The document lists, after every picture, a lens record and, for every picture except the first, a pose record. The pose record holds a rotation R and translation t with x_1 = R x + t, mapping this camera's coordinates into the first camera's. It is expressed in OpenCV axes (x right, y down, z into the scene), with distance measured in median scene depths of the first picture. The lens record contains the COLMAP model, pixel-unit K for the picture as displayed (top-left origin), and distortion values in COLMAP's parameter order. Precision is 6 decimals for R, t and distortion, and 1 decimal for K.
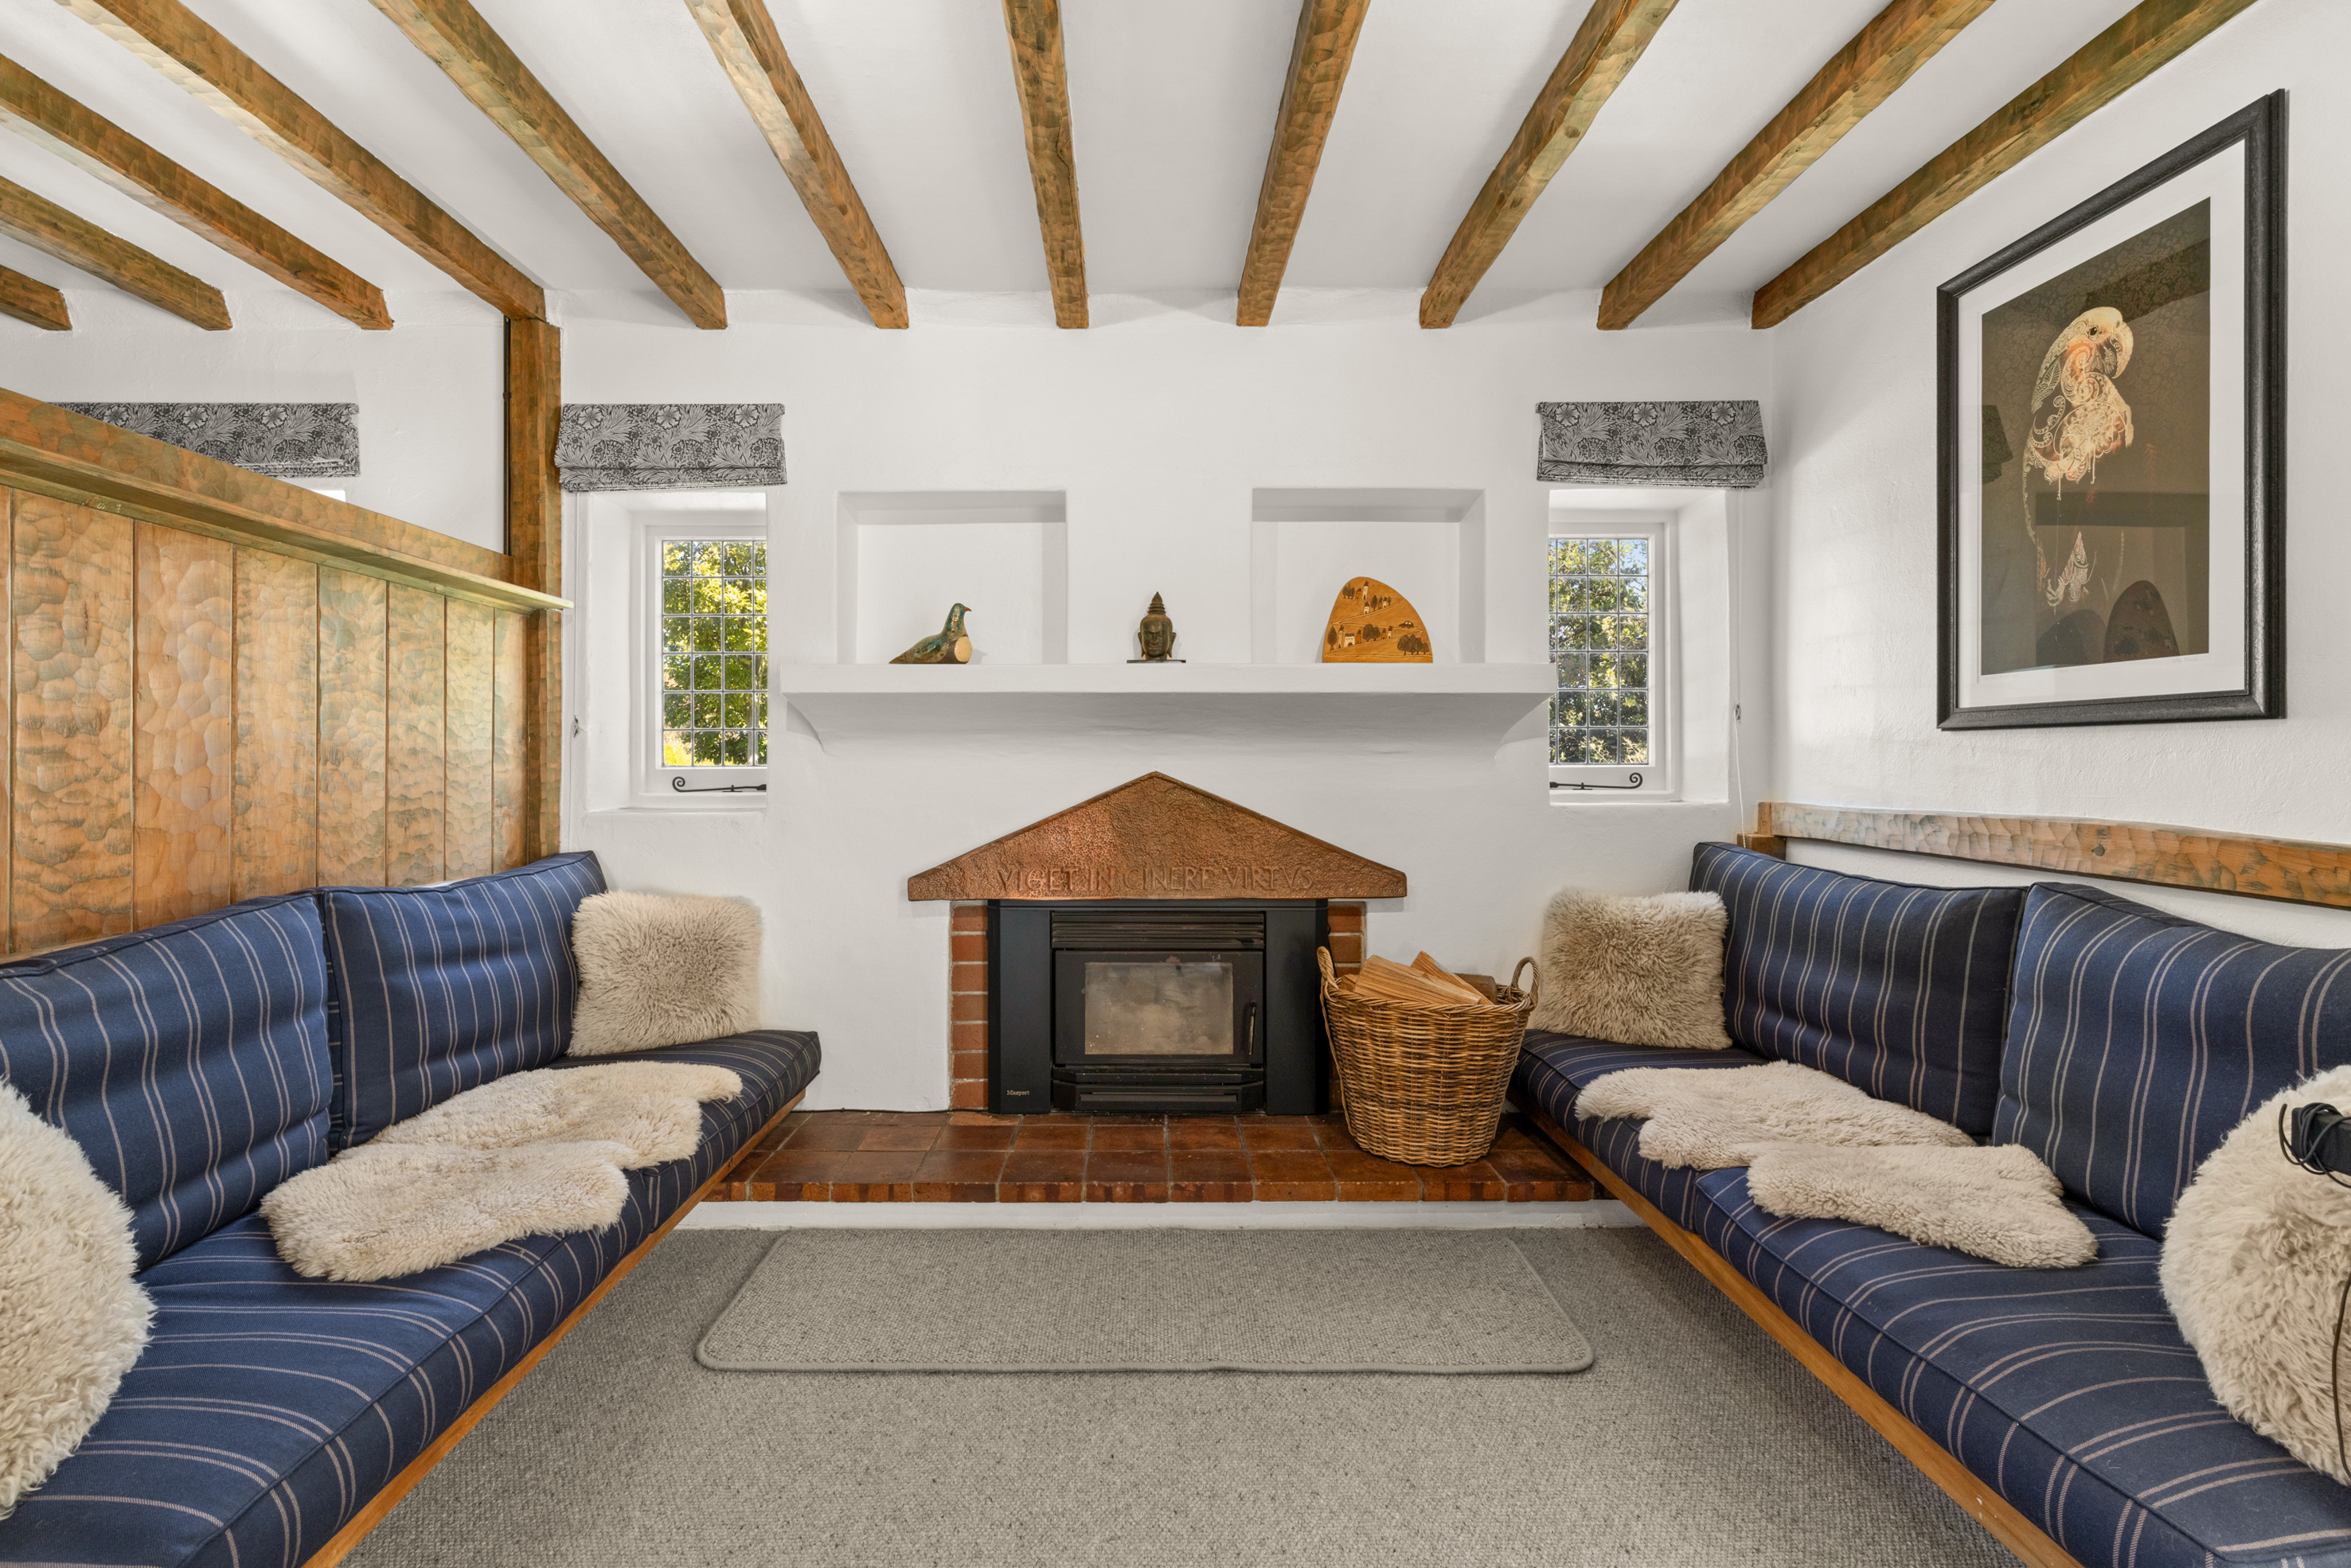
lens RADIAL K [[1033.8, 0, 1124.0], [0, 1033.8, 751.9], [0, 0, 1]] dist [0.000532, 0.001748]
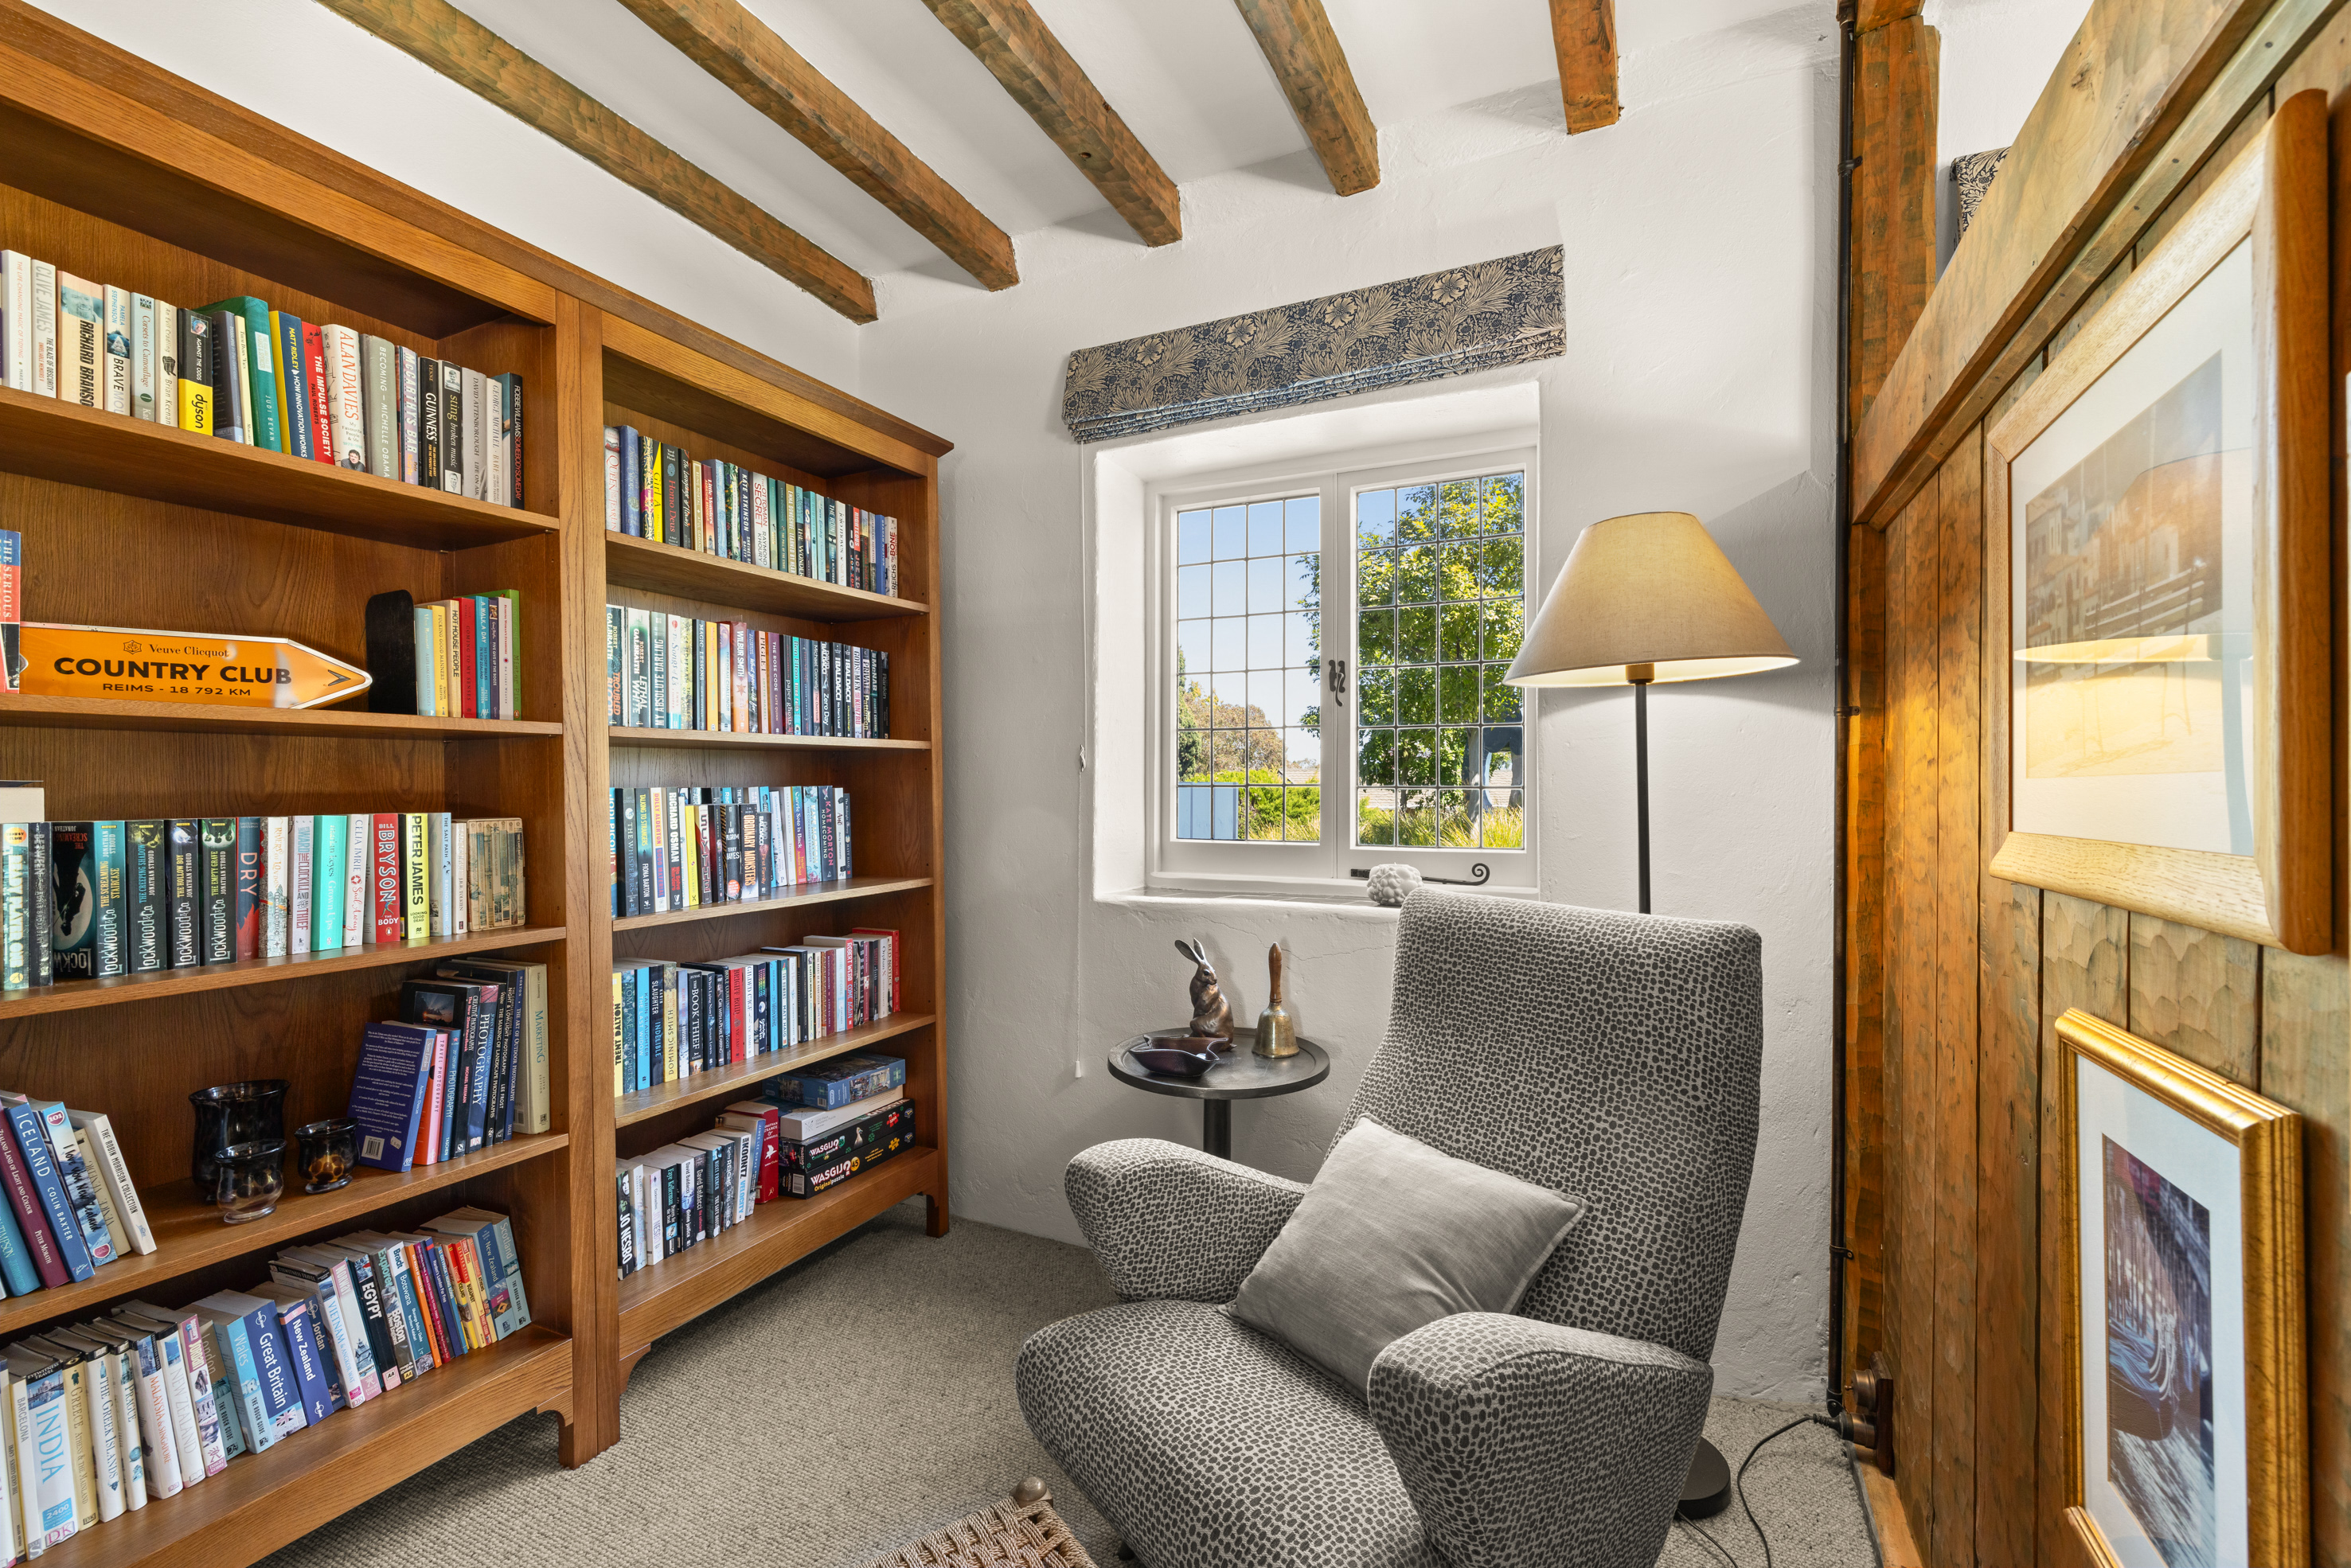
lens RADIAL K [[982.7, 0, 1189.7], [0, 982.7, 786.0], [0, 0, 1]] dist [0.001023, 0.000181]
pose [[0.906469, 0.000215, -0.422273, -0.860637], [0.003672, 0.999958, 0.008391, 0.015445], [0.422257, -0.009157, 0.906430, 0.381163]]
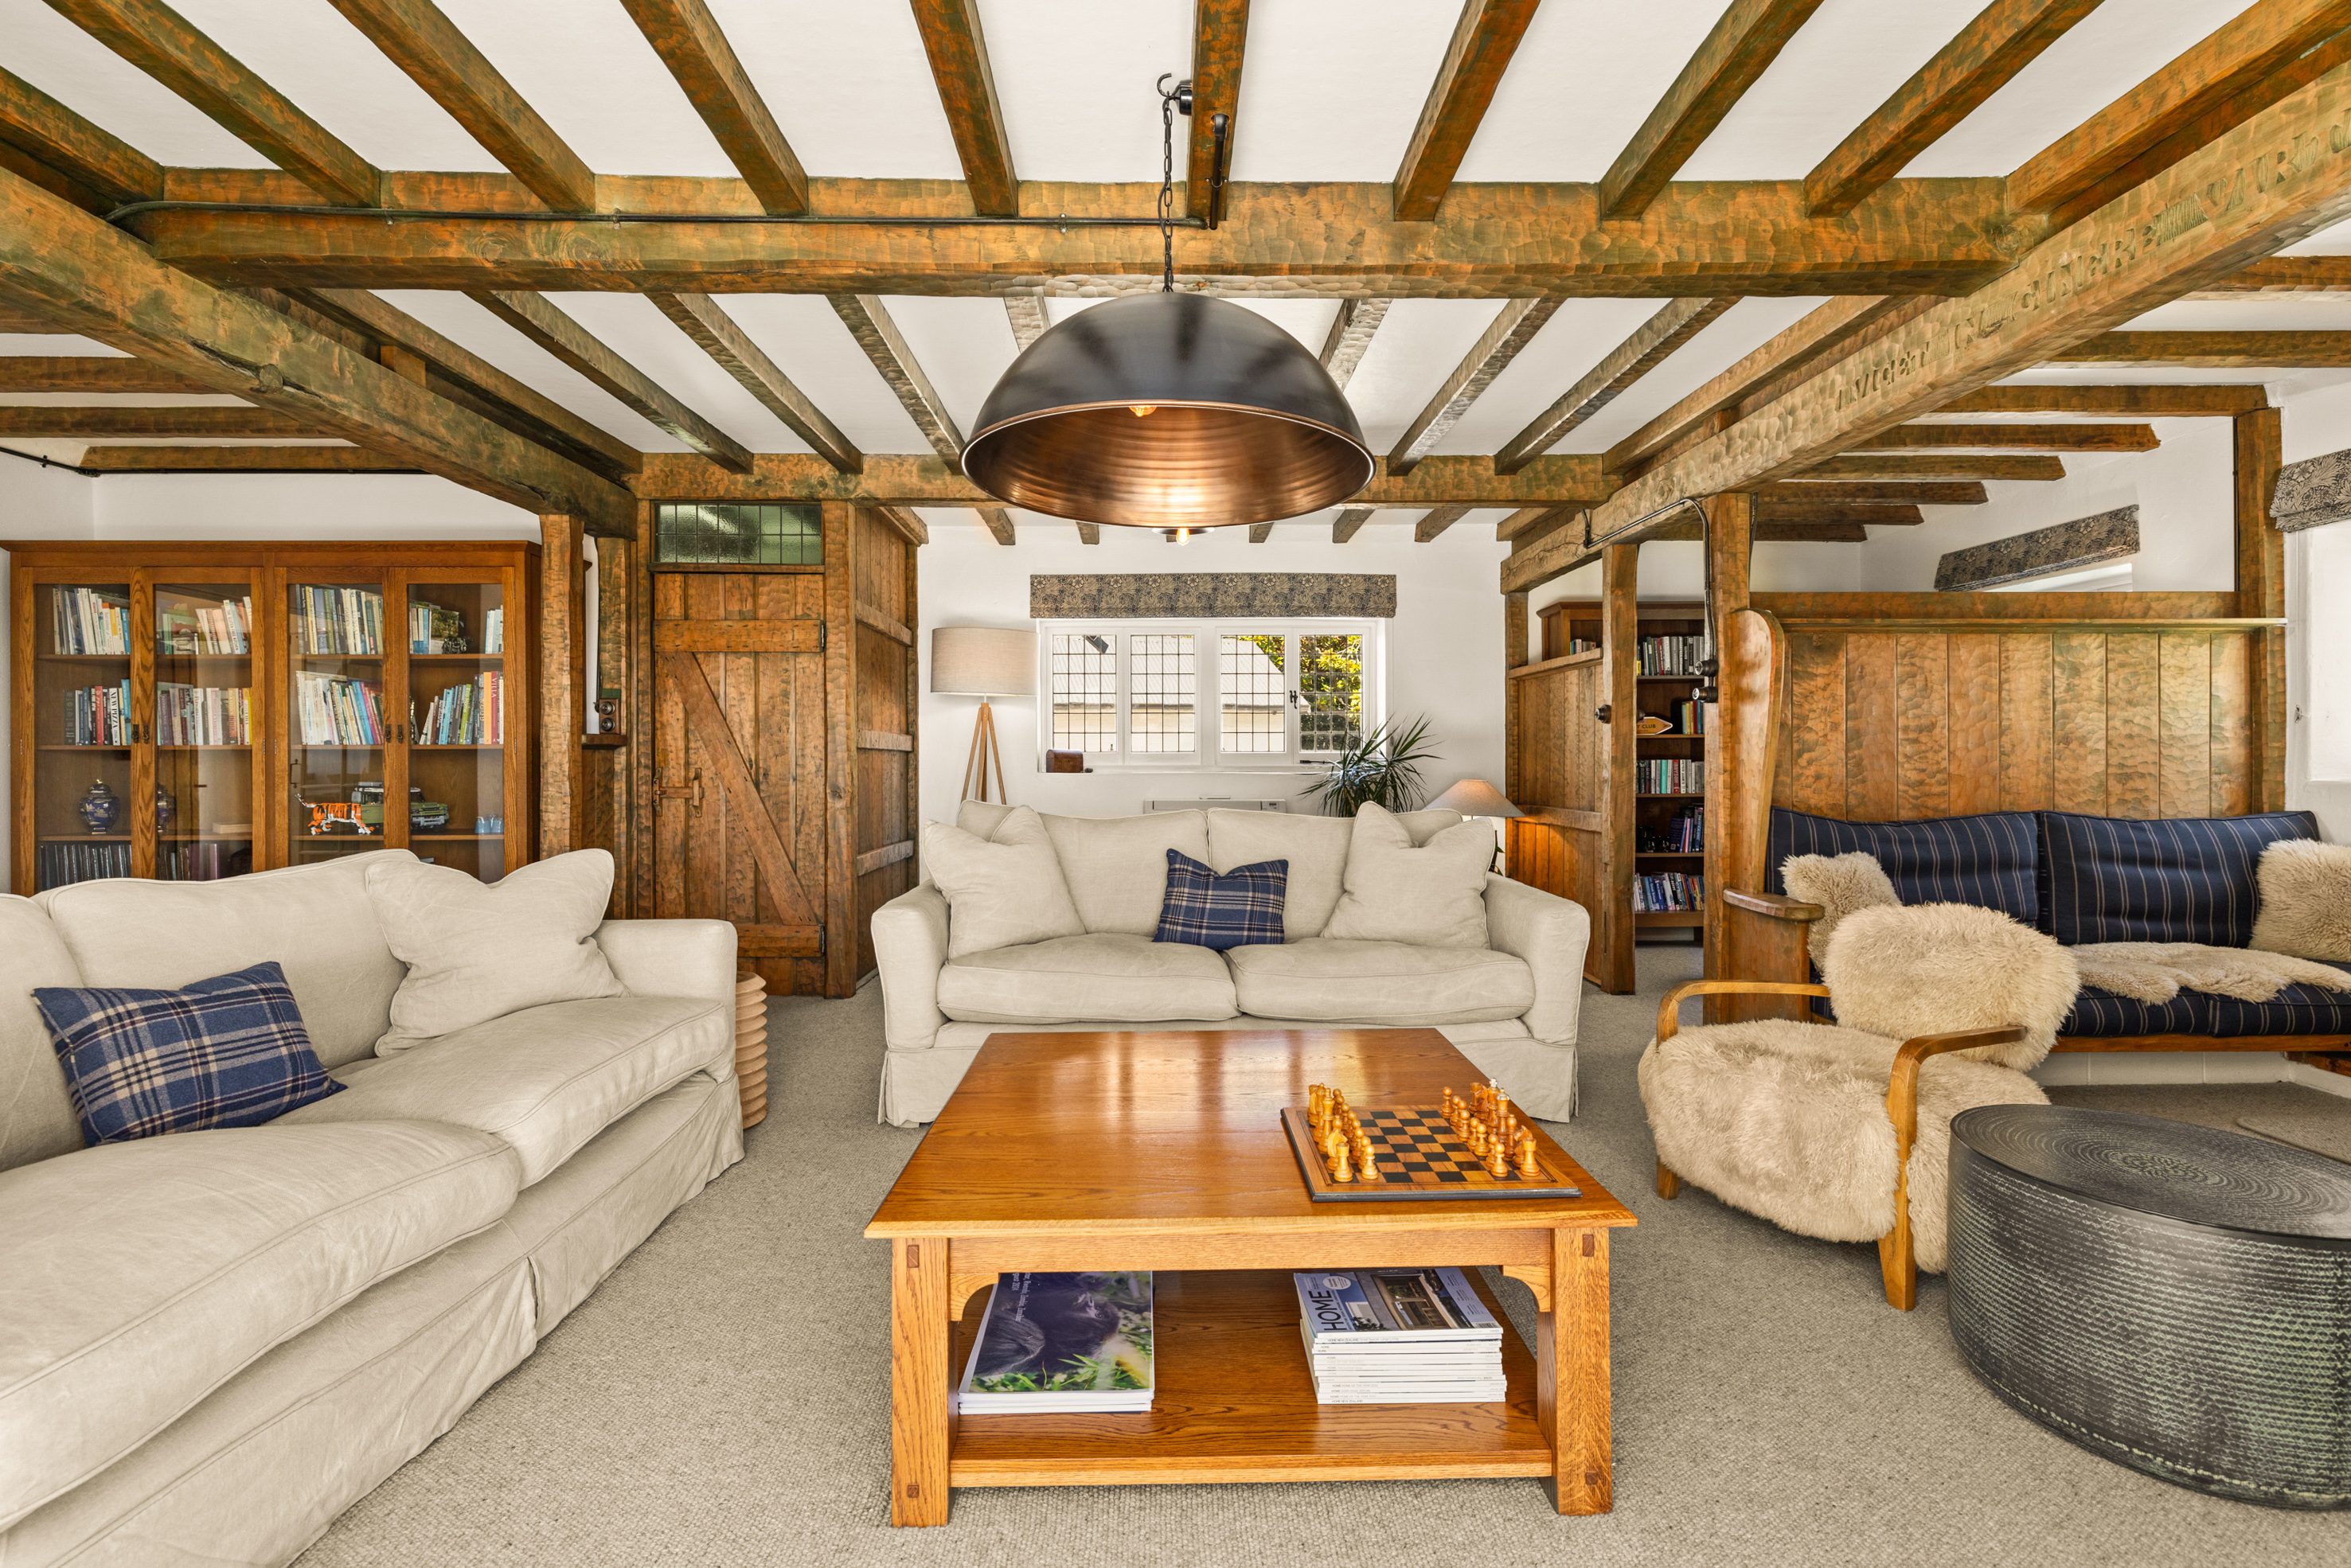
lens RADIAL K [[1033.8, 0, 1170.4], [0, 1033.8, 759.8], [0, 0, 1]] dist [0.000532, 0.001748]
pose [[-0.010149, 0.002661, -0.999945, 0.958926], [0.015161, 0.999882, 0.002507, 0.009907], [0.999834, -0.015135, -0.010188, -0.480351]]
